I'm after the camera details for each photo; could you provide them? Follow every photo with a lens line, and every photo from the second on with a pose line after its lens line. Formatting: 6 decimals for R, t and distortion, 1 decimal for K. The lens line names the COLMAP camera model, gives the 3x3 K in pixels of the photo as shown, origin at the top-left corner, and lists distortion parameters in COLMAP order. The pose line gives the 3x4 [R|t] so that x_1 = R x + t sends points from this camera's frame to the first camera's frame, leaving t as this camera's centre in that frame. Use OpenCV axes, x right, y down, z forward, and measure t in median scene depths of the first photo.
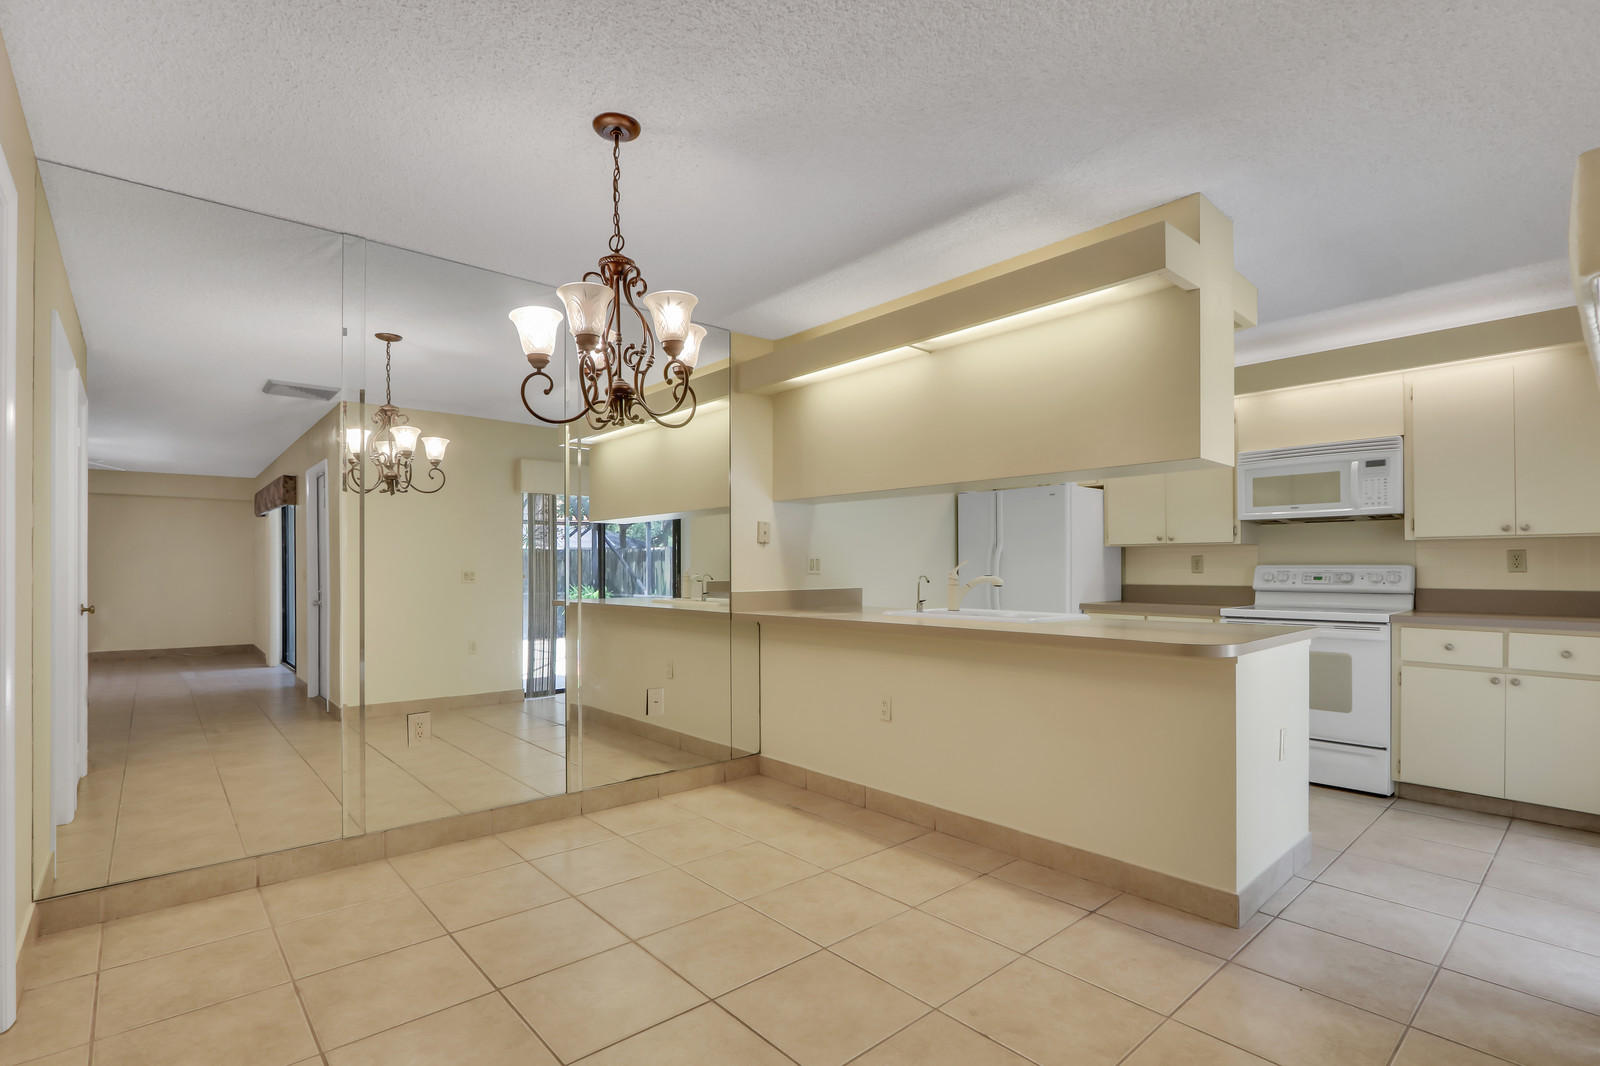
lens RADIAL K [[771.6, 0, 799.5], [0, 771.6, 571.6], [0, 0, 1]] dist [-0.031282, 0.000031]
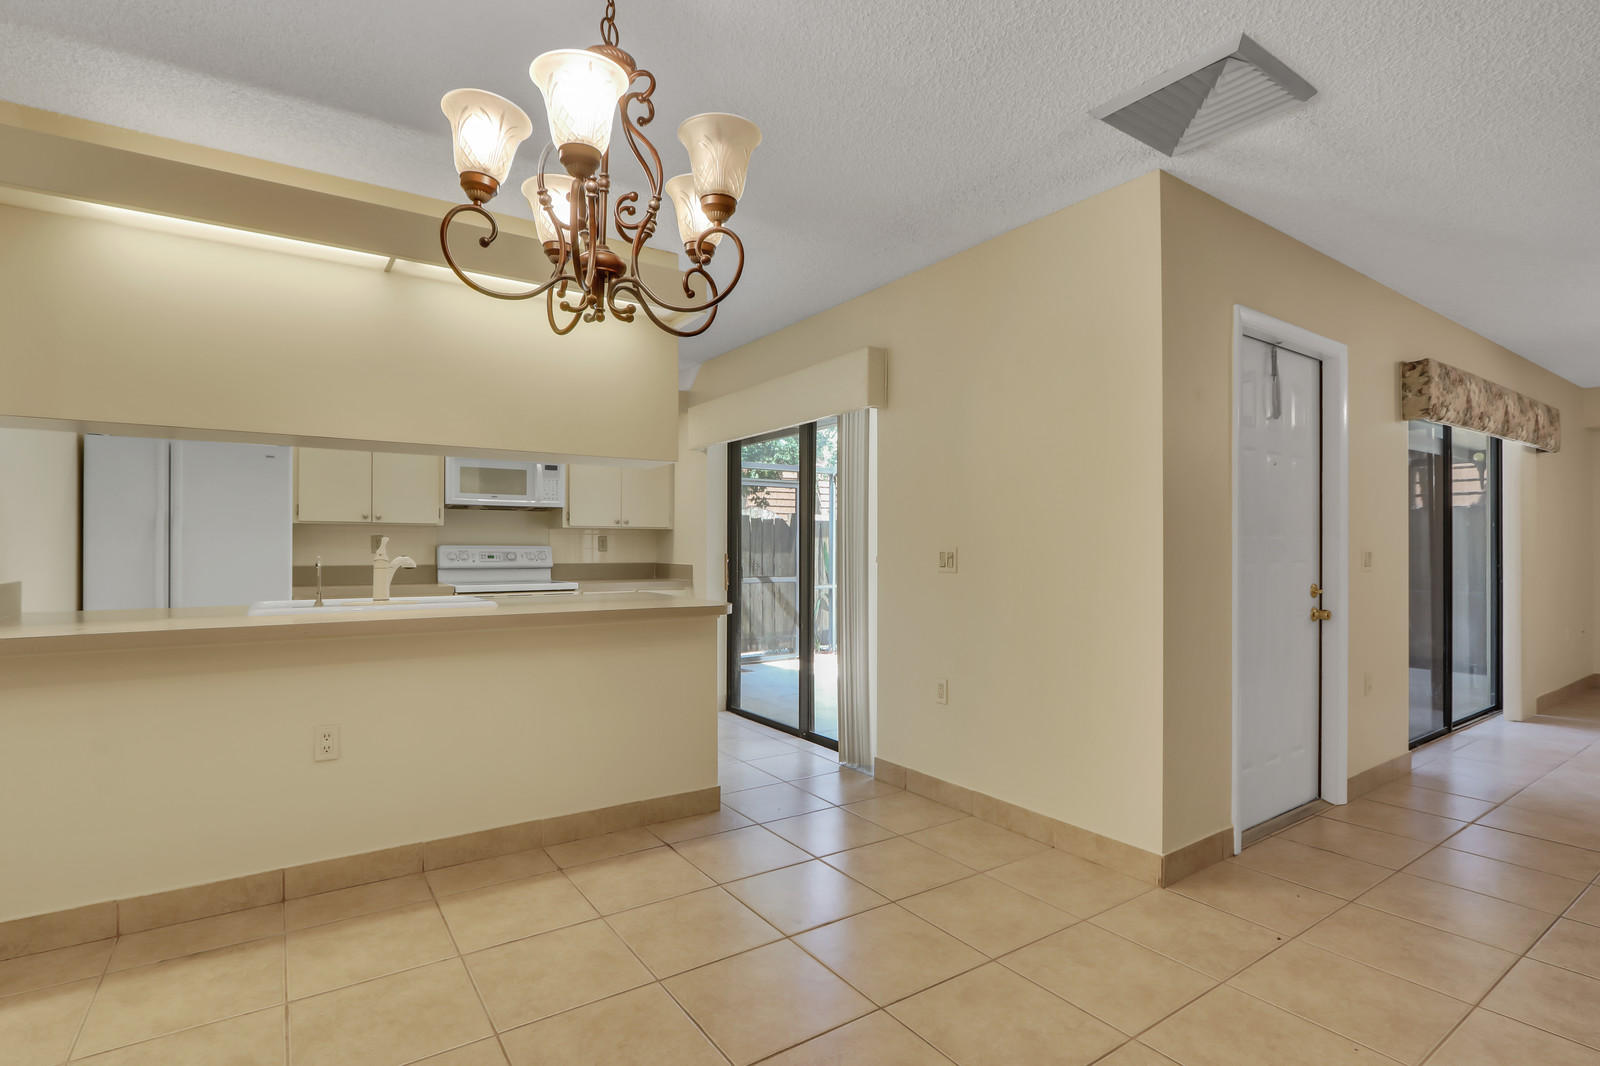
lens RADIAL K [[745.1, 0, 802.6], [0, 745.1, 555.9], [0, 0, 1]] dist [-0.028980, 0.000233]
pose [[0.107439, -0.007493, 0.994183, -0.440913], [0.002339, 0.999971, 0.007284, -0.000069], [-0.994209, 0.001543, 0.107453, 0.418447]]
